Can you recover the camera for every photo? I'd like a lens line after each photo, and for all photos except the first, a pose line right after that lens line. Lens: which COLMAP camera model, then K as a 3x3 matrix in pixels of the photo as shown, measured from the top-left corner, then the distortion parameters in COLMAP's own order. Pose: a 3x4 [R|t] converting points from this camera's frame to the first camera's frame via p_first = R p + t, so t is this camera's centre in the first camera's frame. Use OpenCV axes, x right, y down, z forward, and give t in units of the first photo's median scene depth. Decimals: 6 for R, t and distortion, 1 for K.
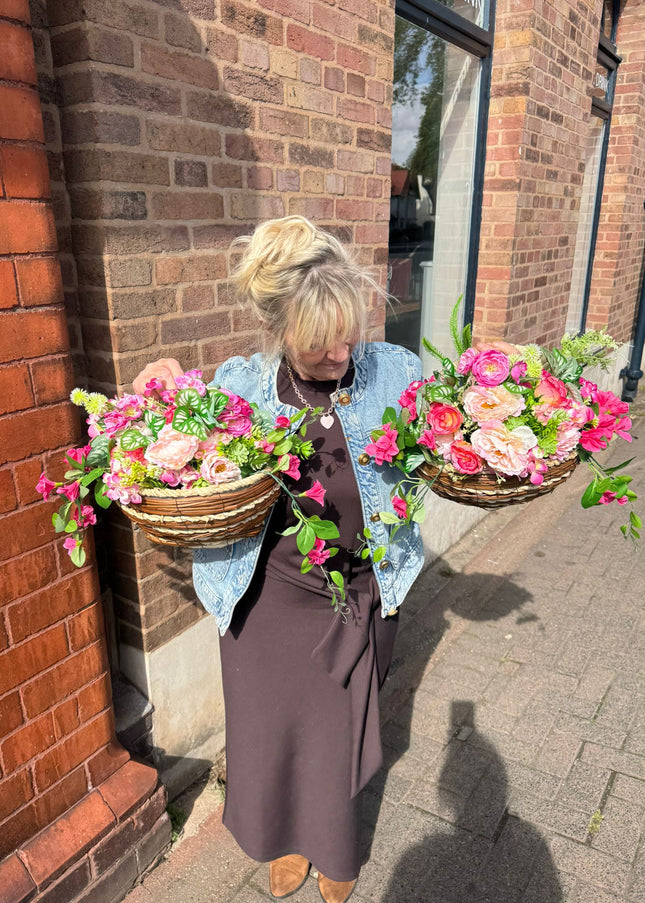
lens RADIAL K [[669.1, 0, 321.5], [0, 669.1, 453.9], [0, 0, 1]] dist [0.018621, -0.023095]
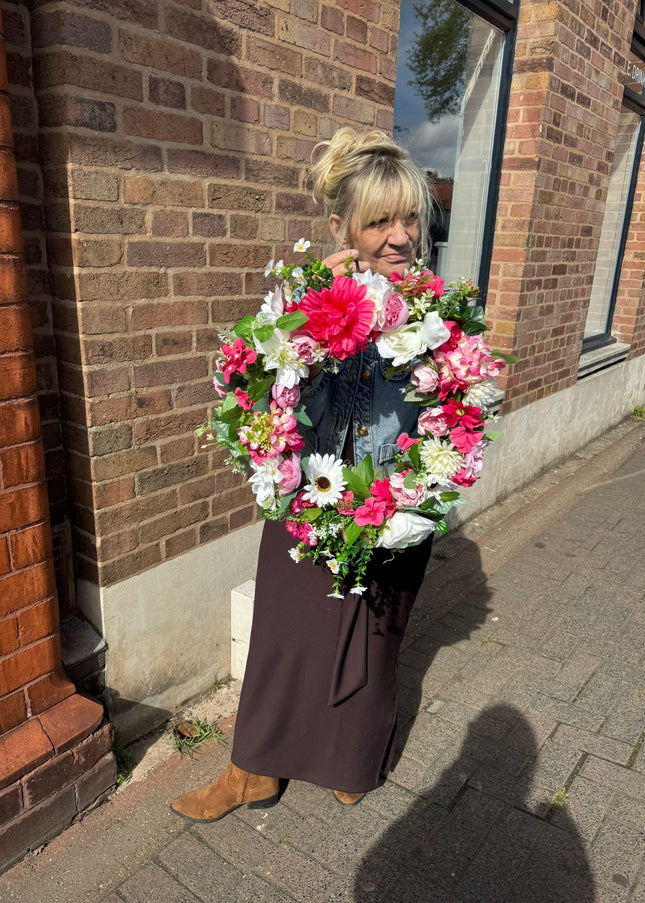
lens RADIAL K [[669.1, 0, 323.1], [0, 669.1, 456.2], [0, 0, 1]] dist [0.018621, -0.023095]
pose [[0.997453, 0.057172, -0.042639, 0.094178], [-0.057579, 0.998306, -0.008379, 0.096080], [0.042088, 0.010813, 0.999055, 0.033563]]
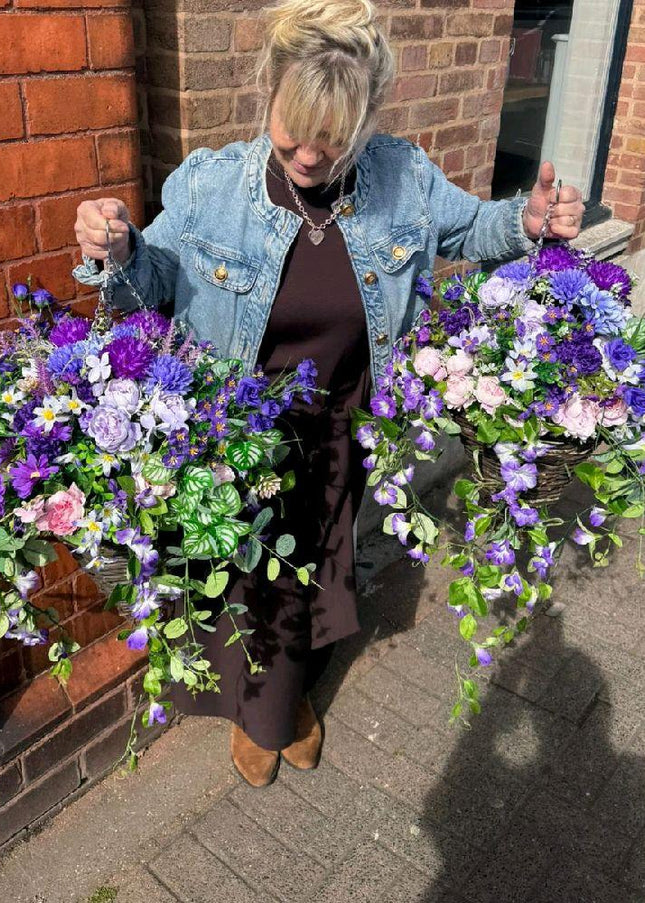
lens RADIAL K [[849.9, 0, 328.7], [0, 849.9, 349.6], [0, 0, 1]] dist [0.014382, 0.000000]
pose [[0.993935, 0.074295, -0.081082, -0.010078], [-0.067241, 0.993980, 0.086503, 0.021378], [0.087020, -0.080527, 0.992947, -0.086408]]
